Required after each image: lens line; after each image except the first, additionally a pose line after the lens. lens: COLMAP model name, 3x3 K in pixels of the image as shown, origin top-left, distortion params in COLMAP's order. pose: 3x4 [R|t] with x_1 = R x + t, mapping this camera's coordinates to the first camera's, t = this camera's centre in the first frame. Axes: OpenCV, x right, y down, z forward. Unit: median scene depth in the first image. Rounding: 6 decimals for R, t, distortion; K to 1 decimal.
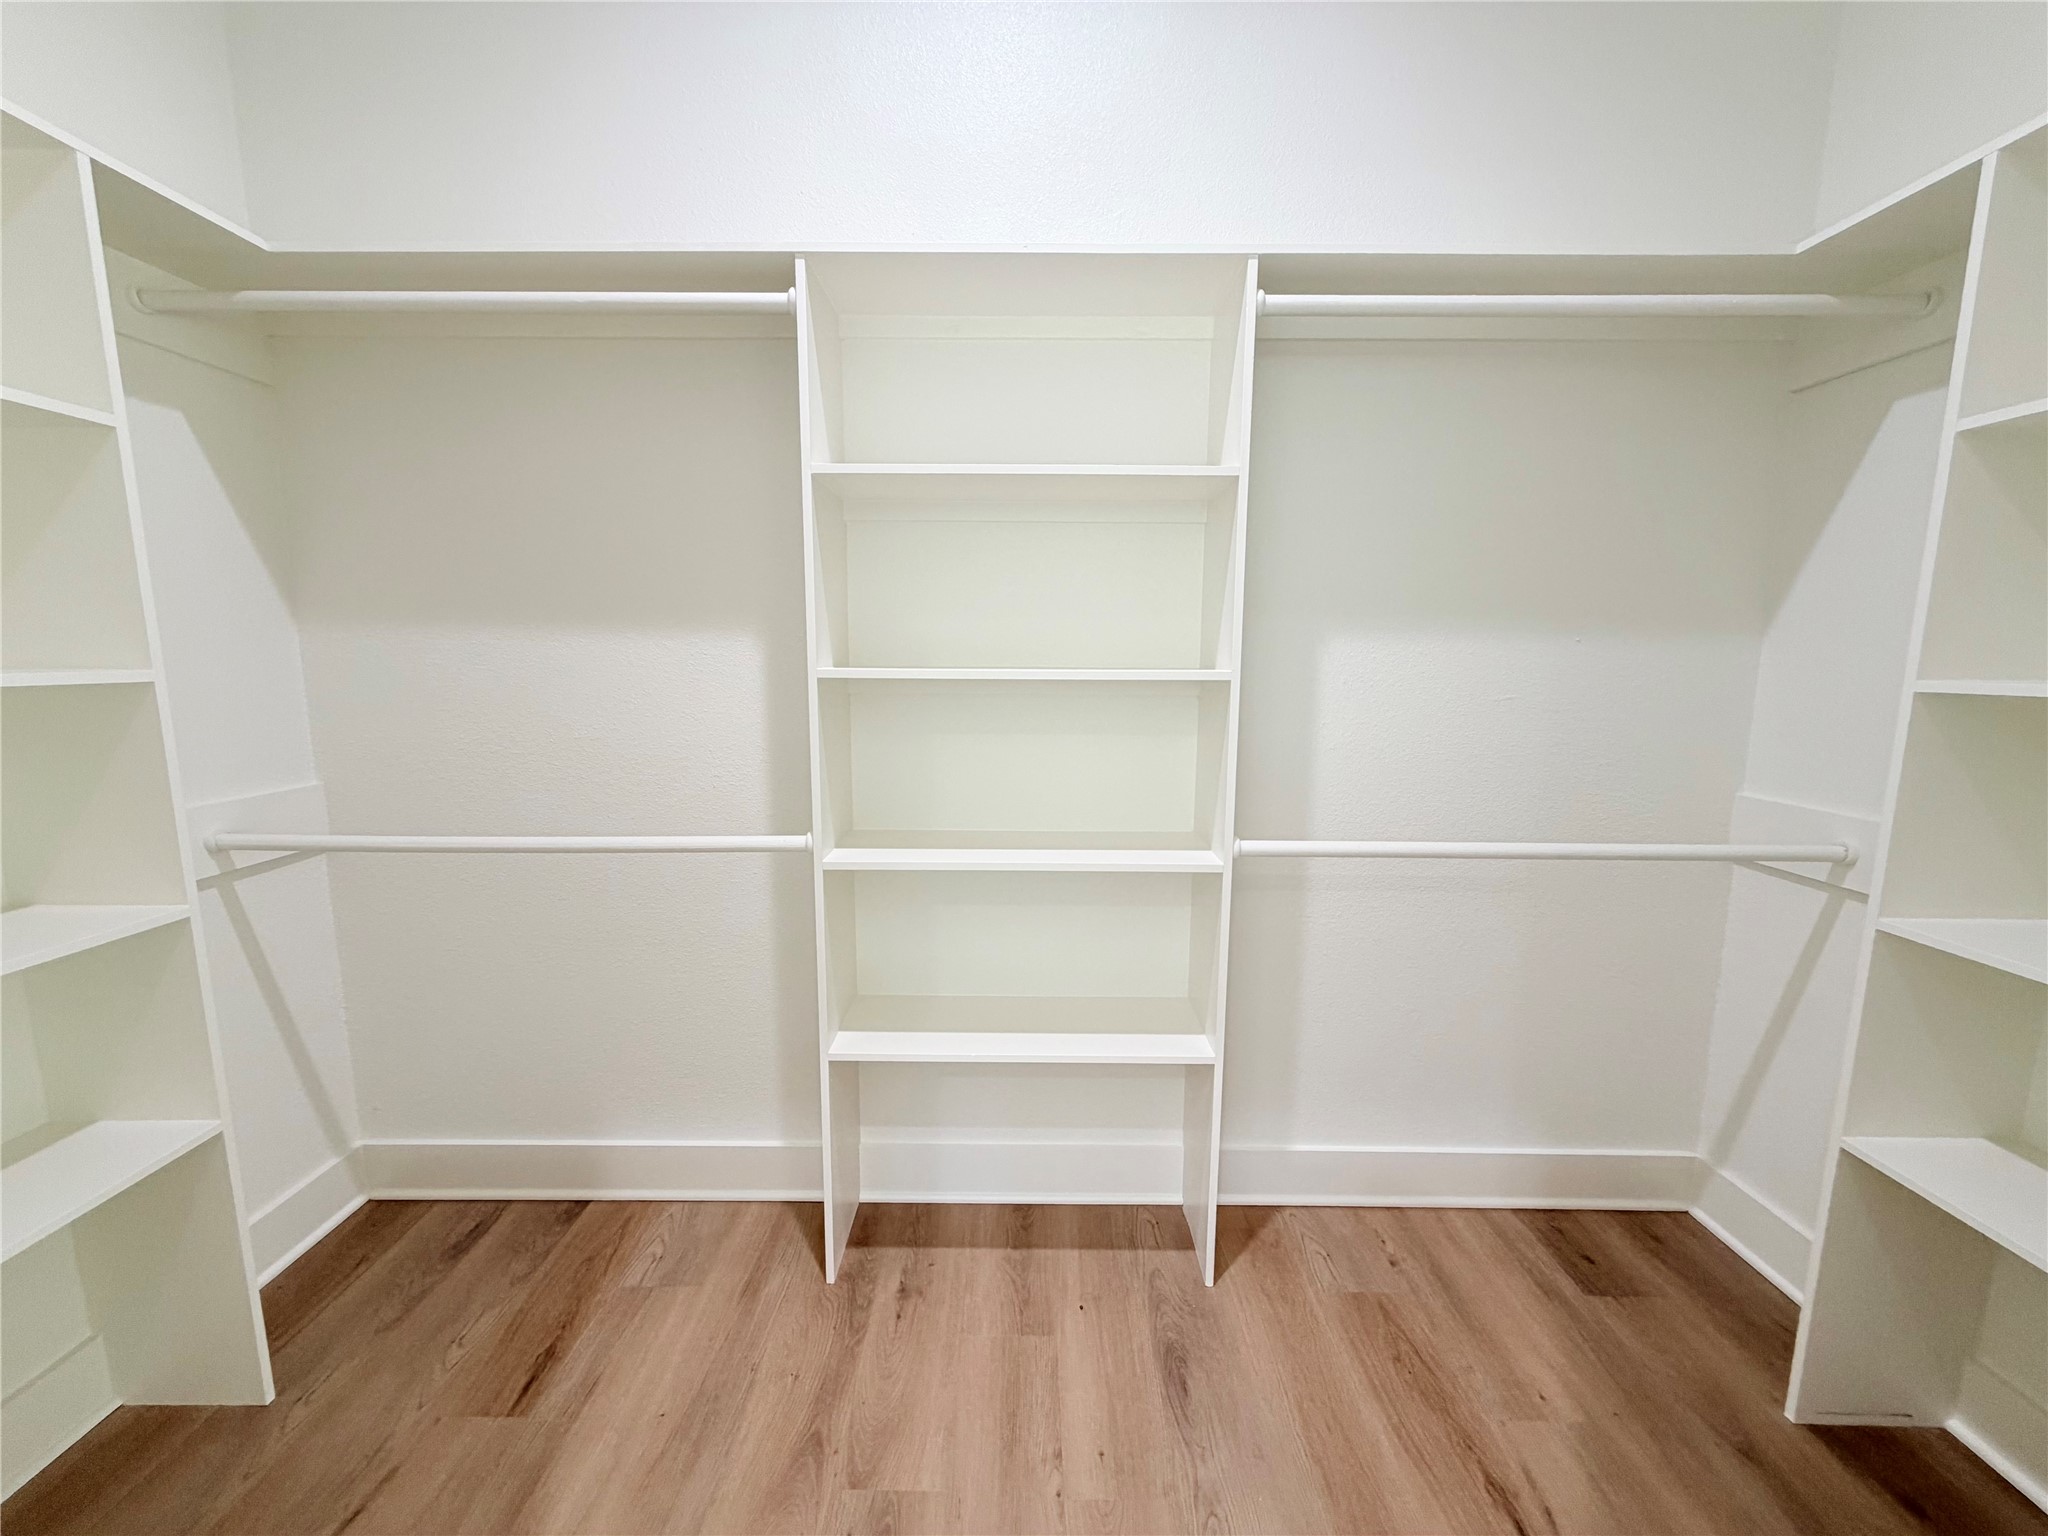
lens RADIAL K [[815.6, 0, 1017.5], [0, 815.6, 771.9], [0, 0, 1]] dist [0.001092, -0.000104]
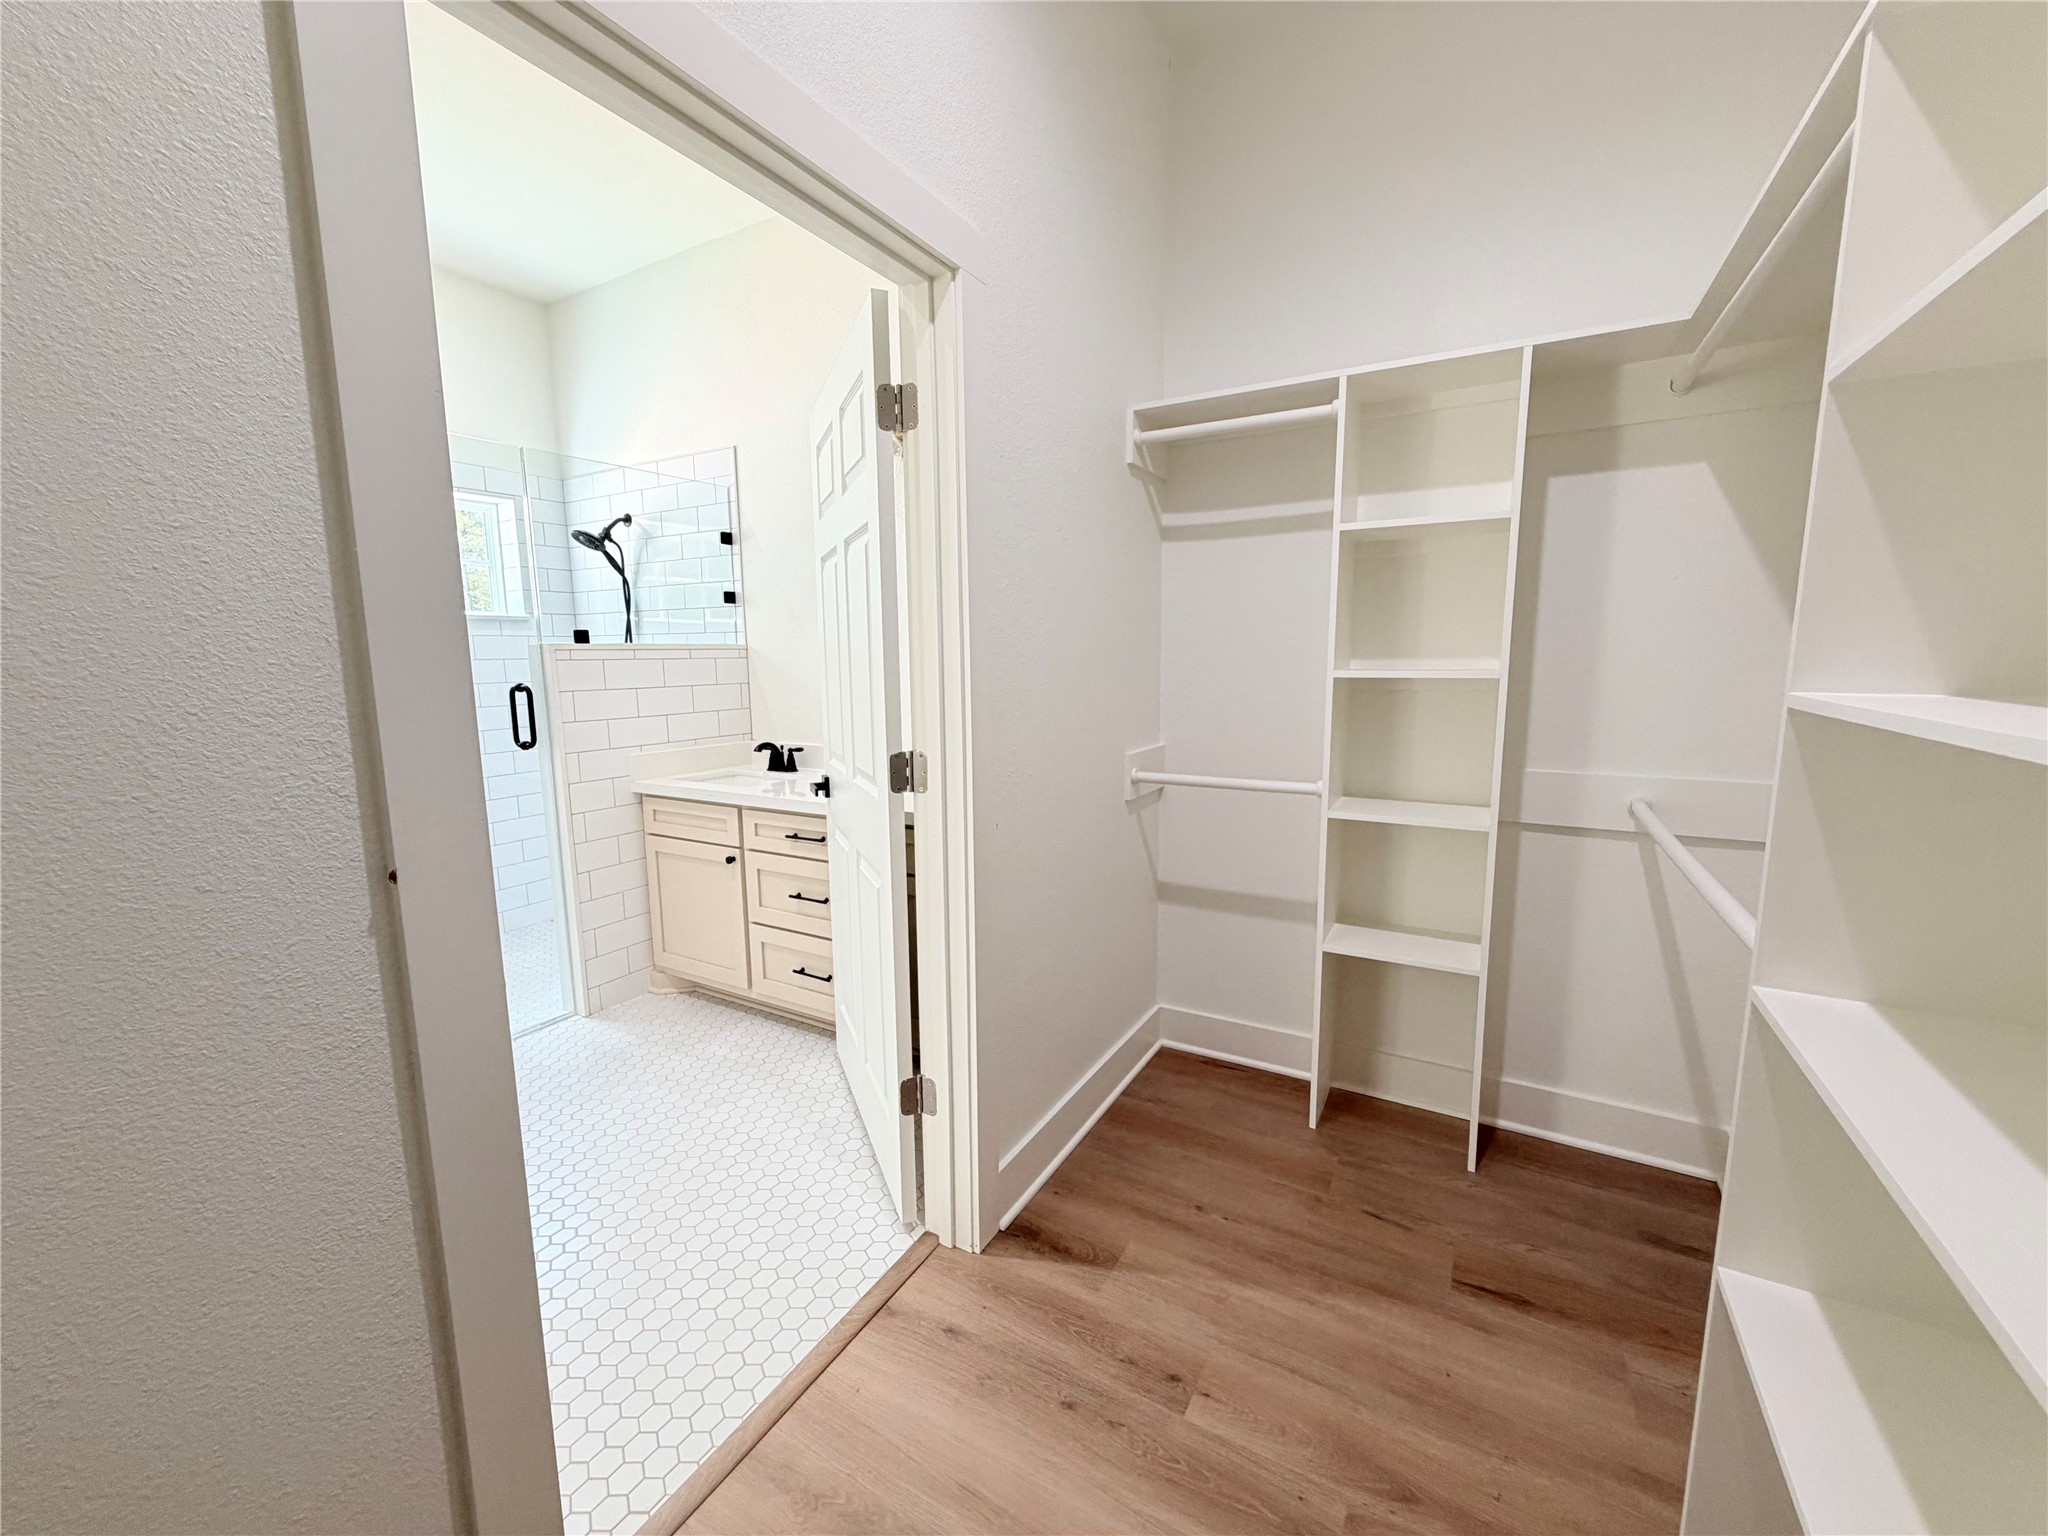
lens RADIAL K [[815.6, 0, 1017.1], [0, 815.6, 769.3], [0, 0, 1]] dist [0.001092, -0.000104]
pose [[-0.501751, 0.125721, -0.855827, 0.681710], [-0.112275, 0.971547, 0.208544, -0.146944], [0.857695, 0.200725, -0.473360, 0.885081]]
